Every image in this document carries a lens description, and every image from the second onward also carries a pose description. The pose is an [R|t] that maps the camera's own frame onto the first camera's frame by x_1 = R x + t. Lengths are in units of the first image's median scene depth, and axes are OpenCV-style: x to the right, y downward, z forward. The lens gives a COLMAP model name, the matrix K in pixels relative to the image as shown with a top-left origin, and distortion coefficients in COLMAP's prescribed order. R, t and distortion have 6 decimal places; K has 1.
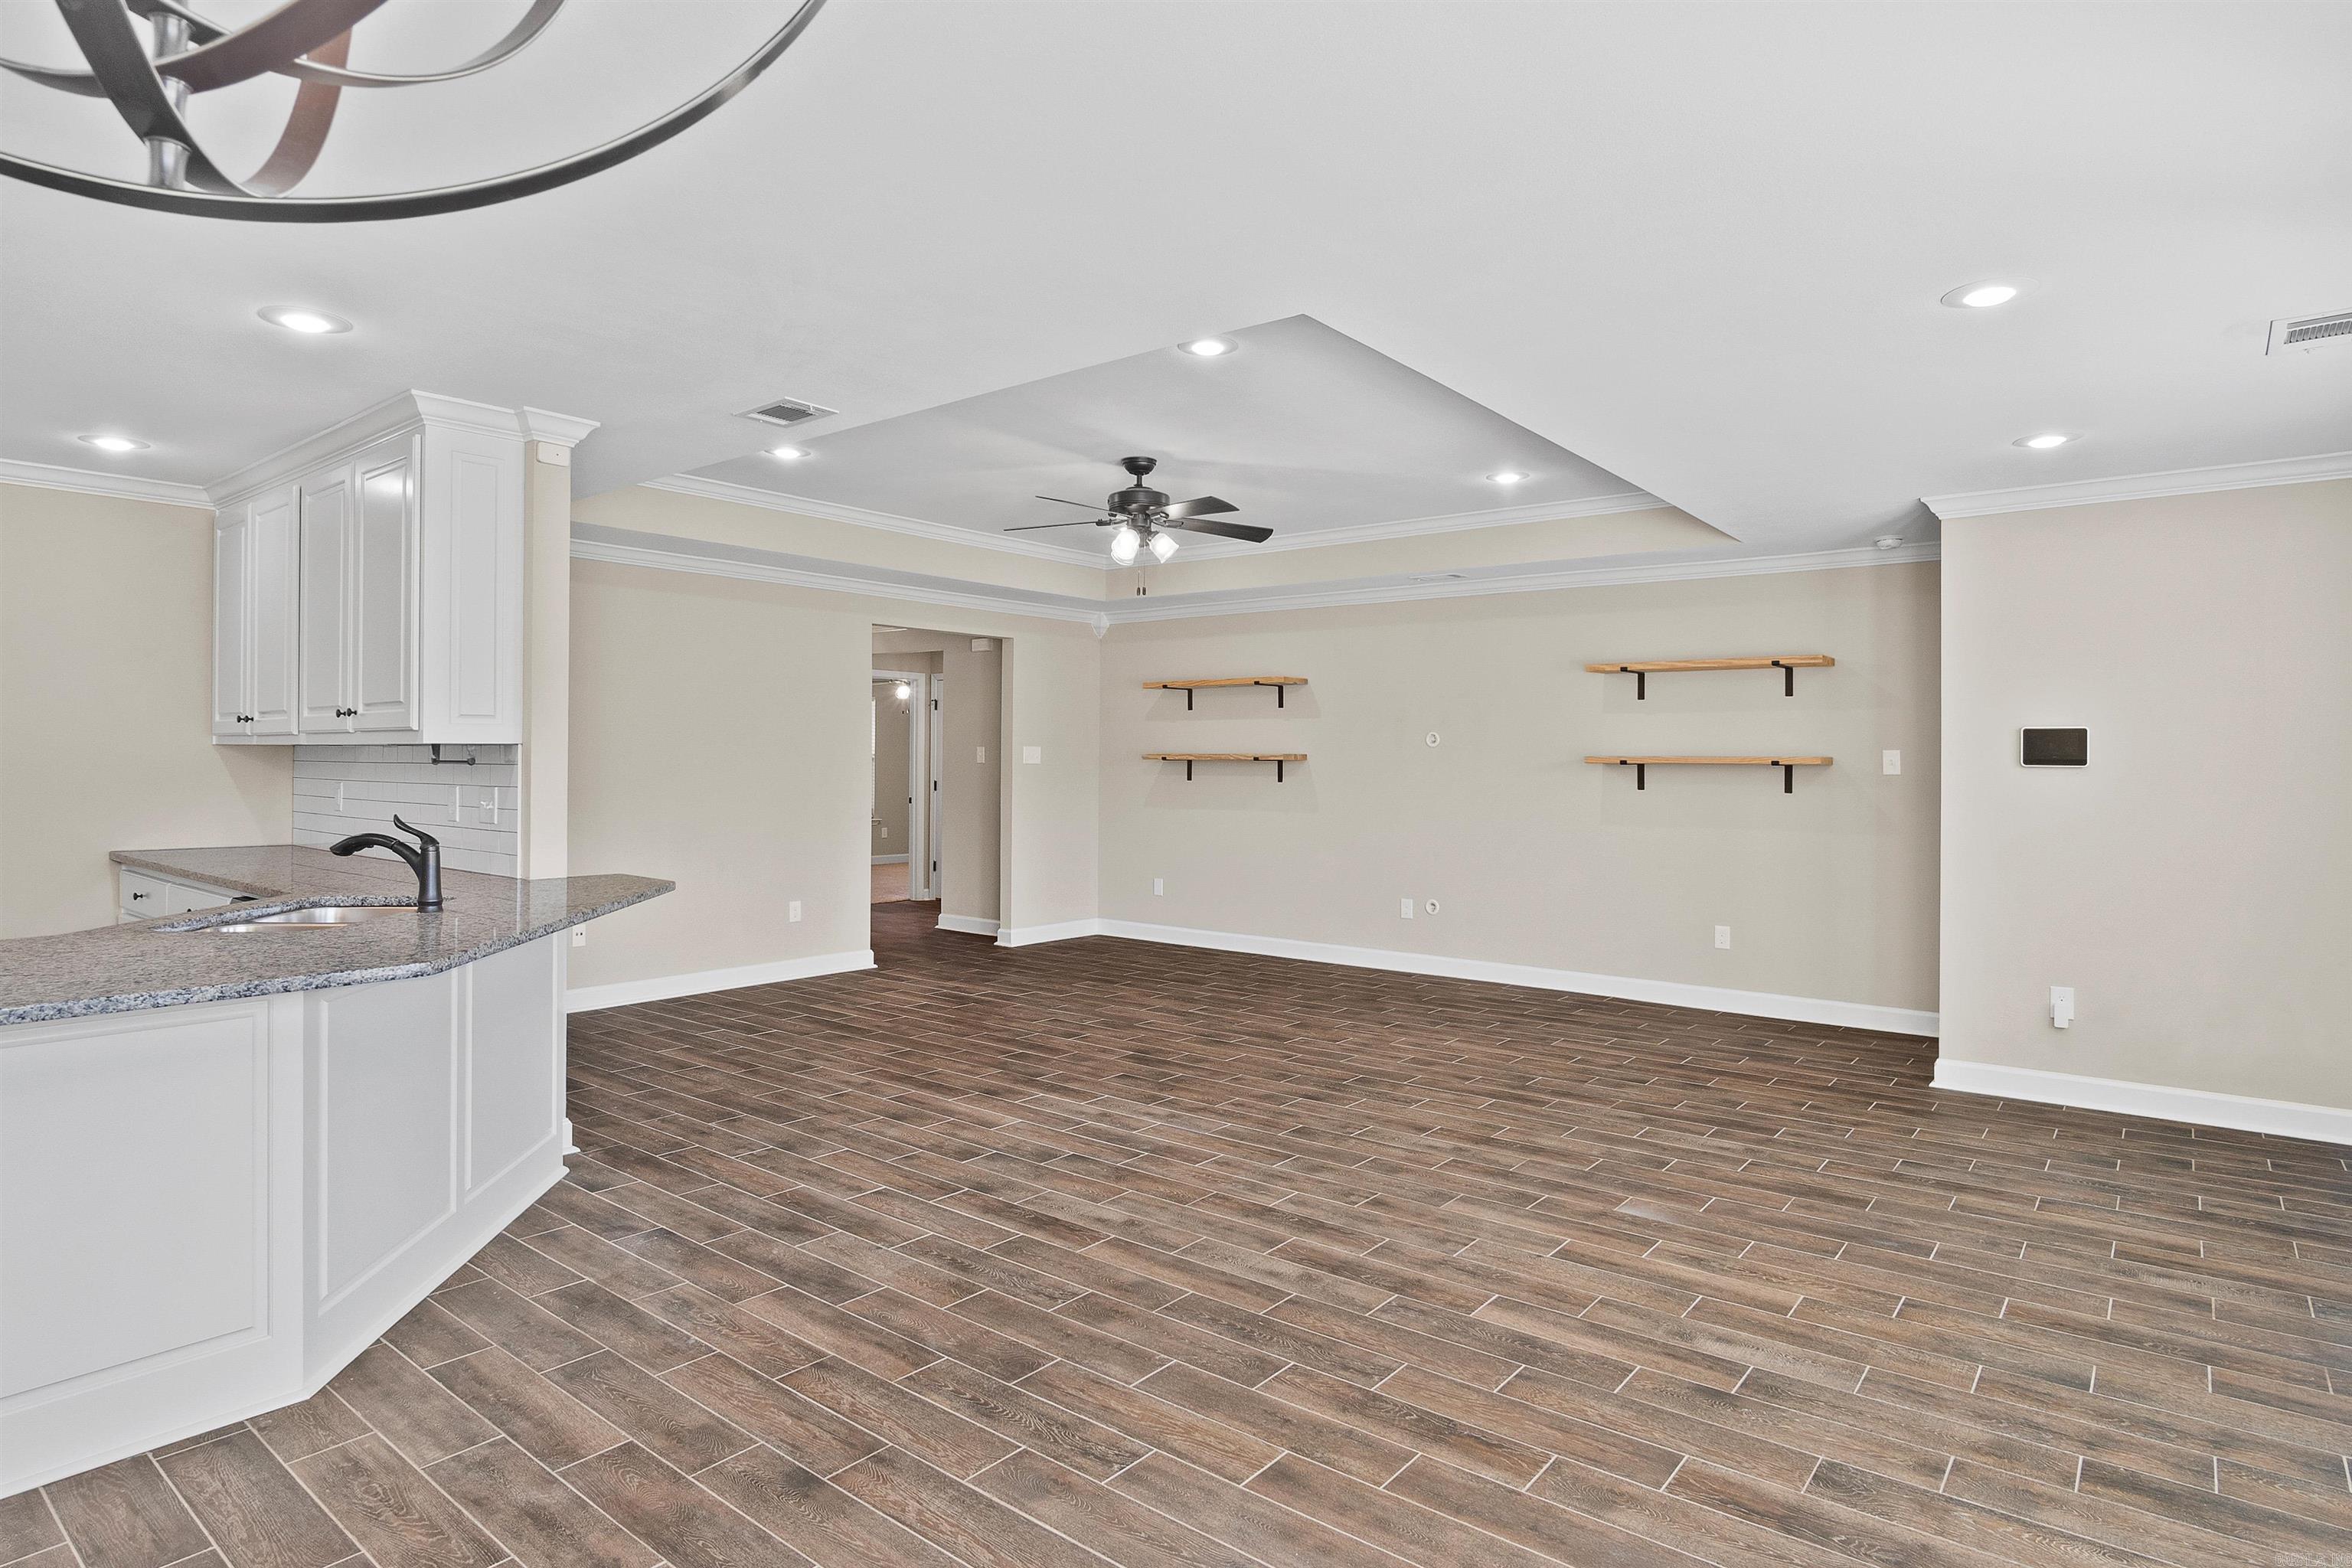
lens RADIAL K [[1272.4, 0, 1180.3], [0, 1272.4, 754.3], [0, 0, 1]] dist [-0.035494, 0.011448]
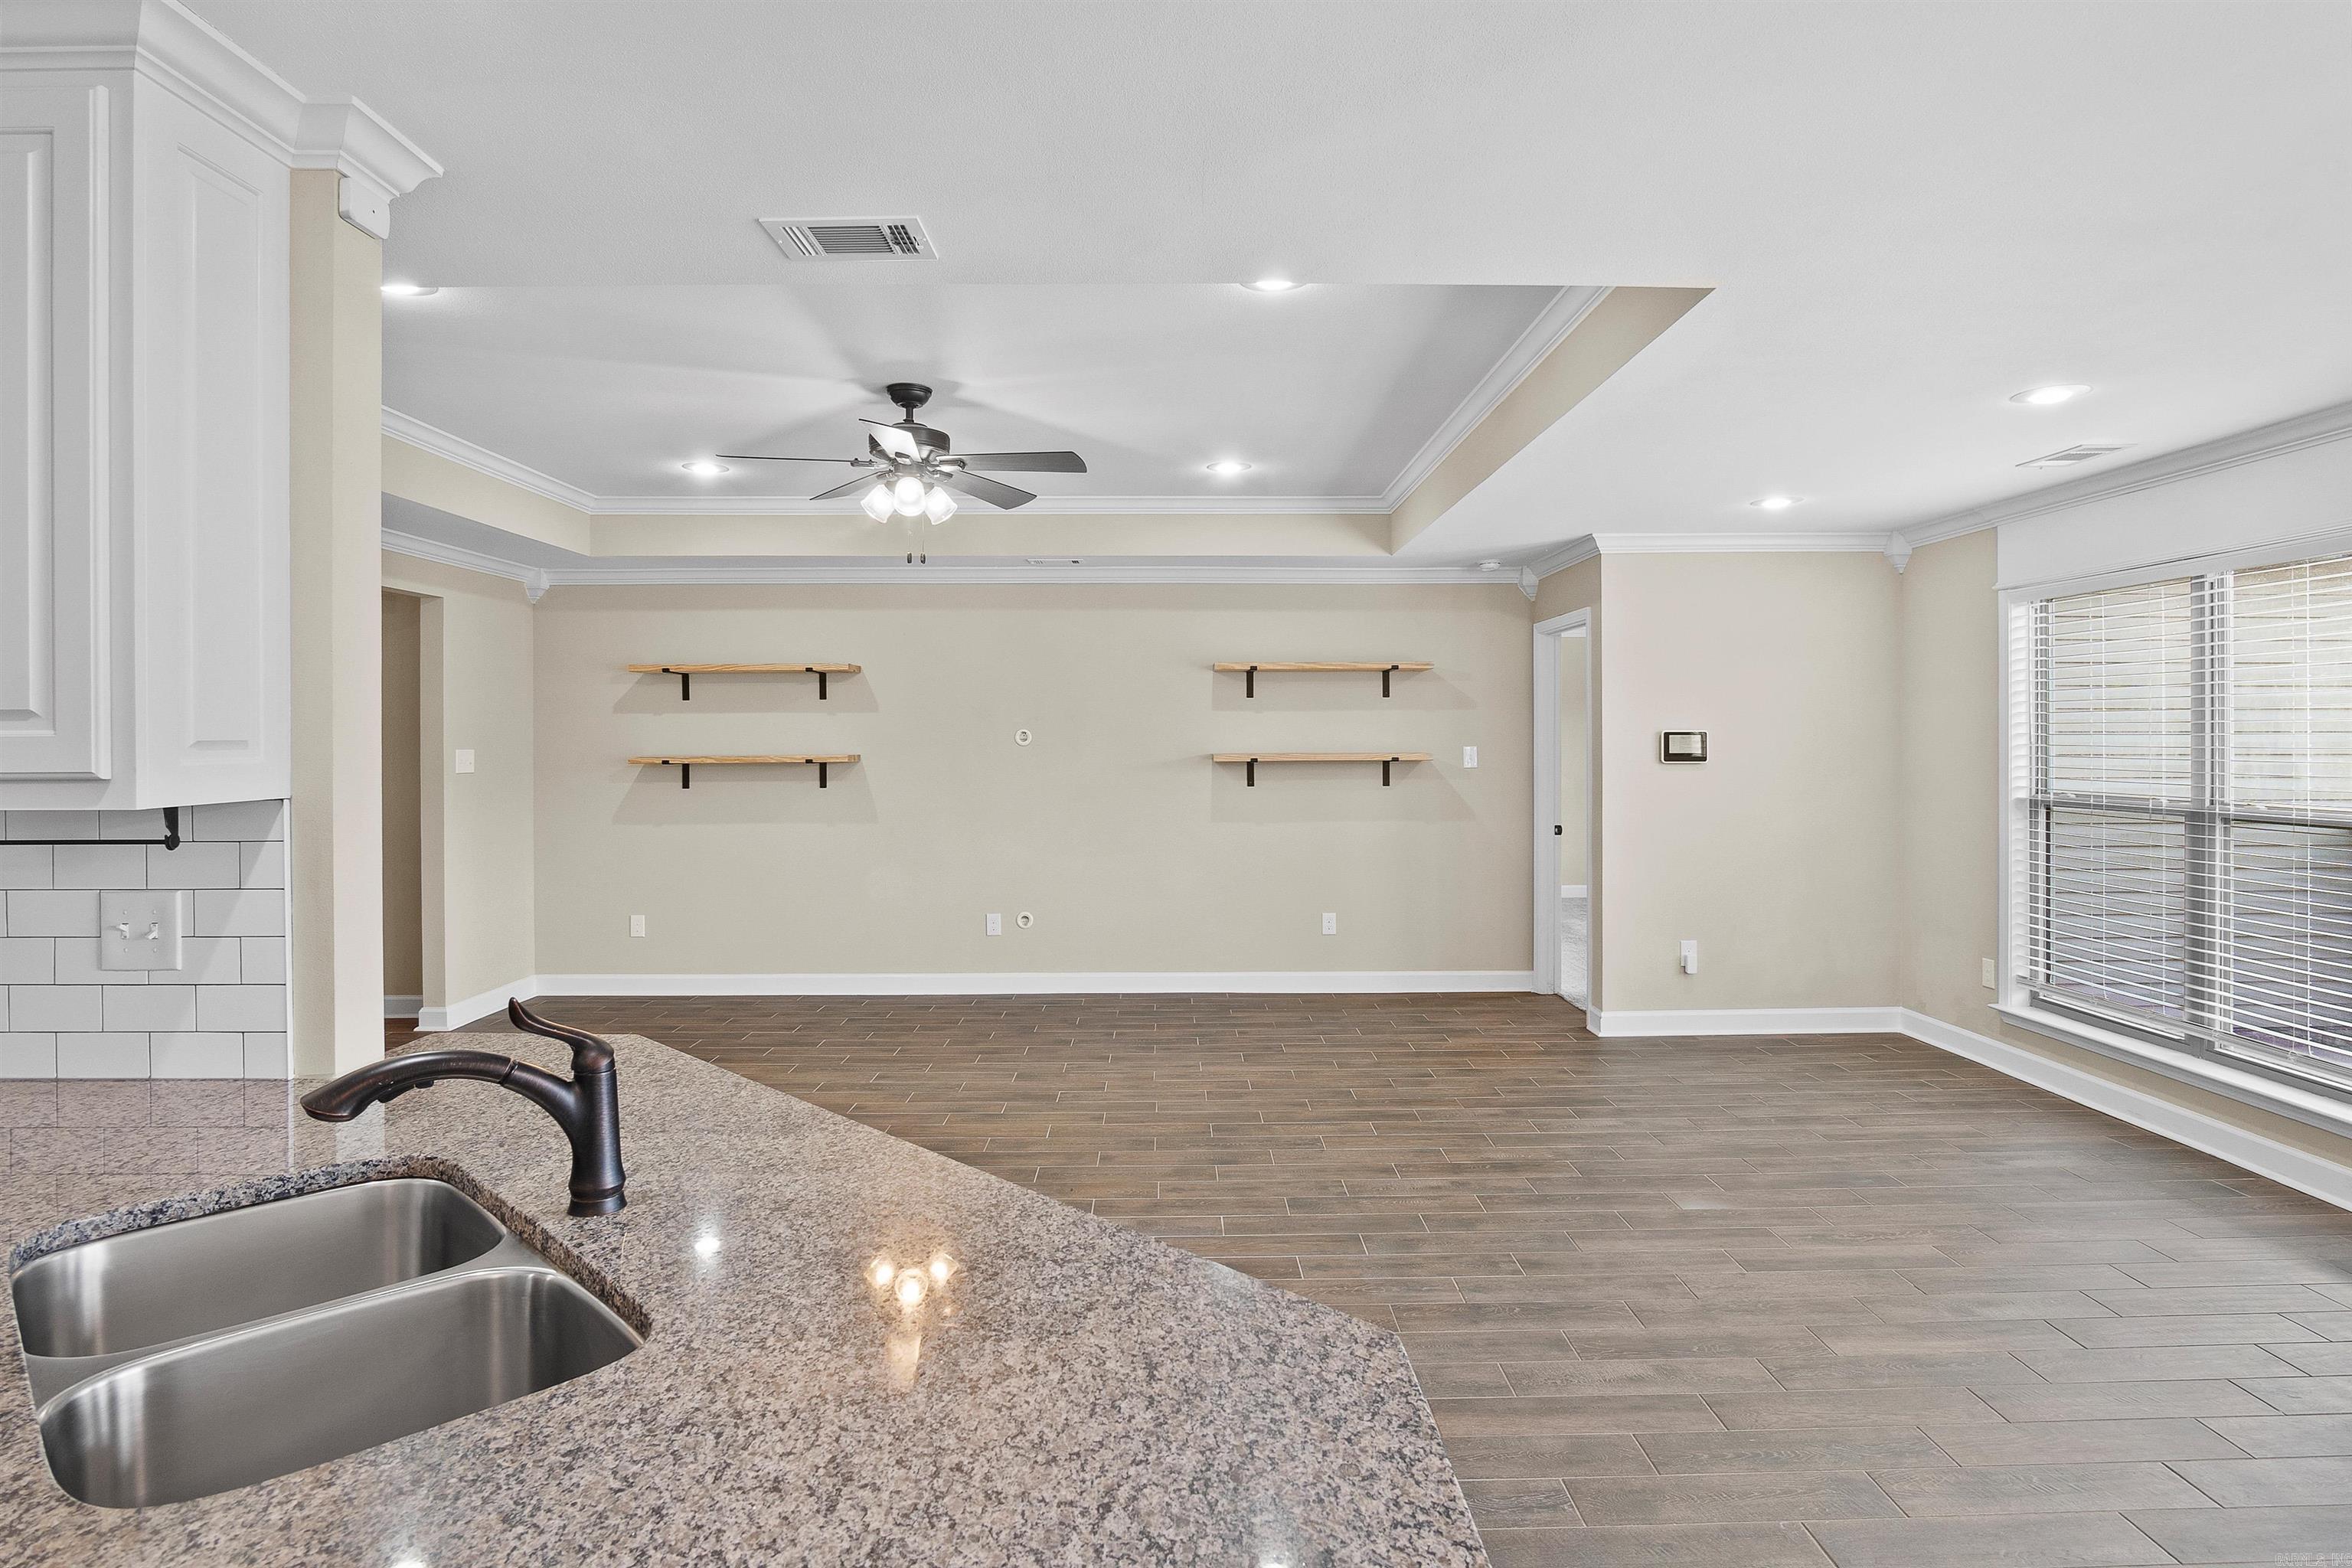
lens RADIAL K [[1272.4, 0, 1191.4], [0, 1272.4, 740.9], [0, 0, 1]] dist [-0.029294, 0.000513]
pose [[0.771383, -0.011132, 0.636273, -0.593157], [0.007039, 0.999935, 0.008961, -0.033280], [-0.636332, -0.002434, 0.771412, 0.439269]]
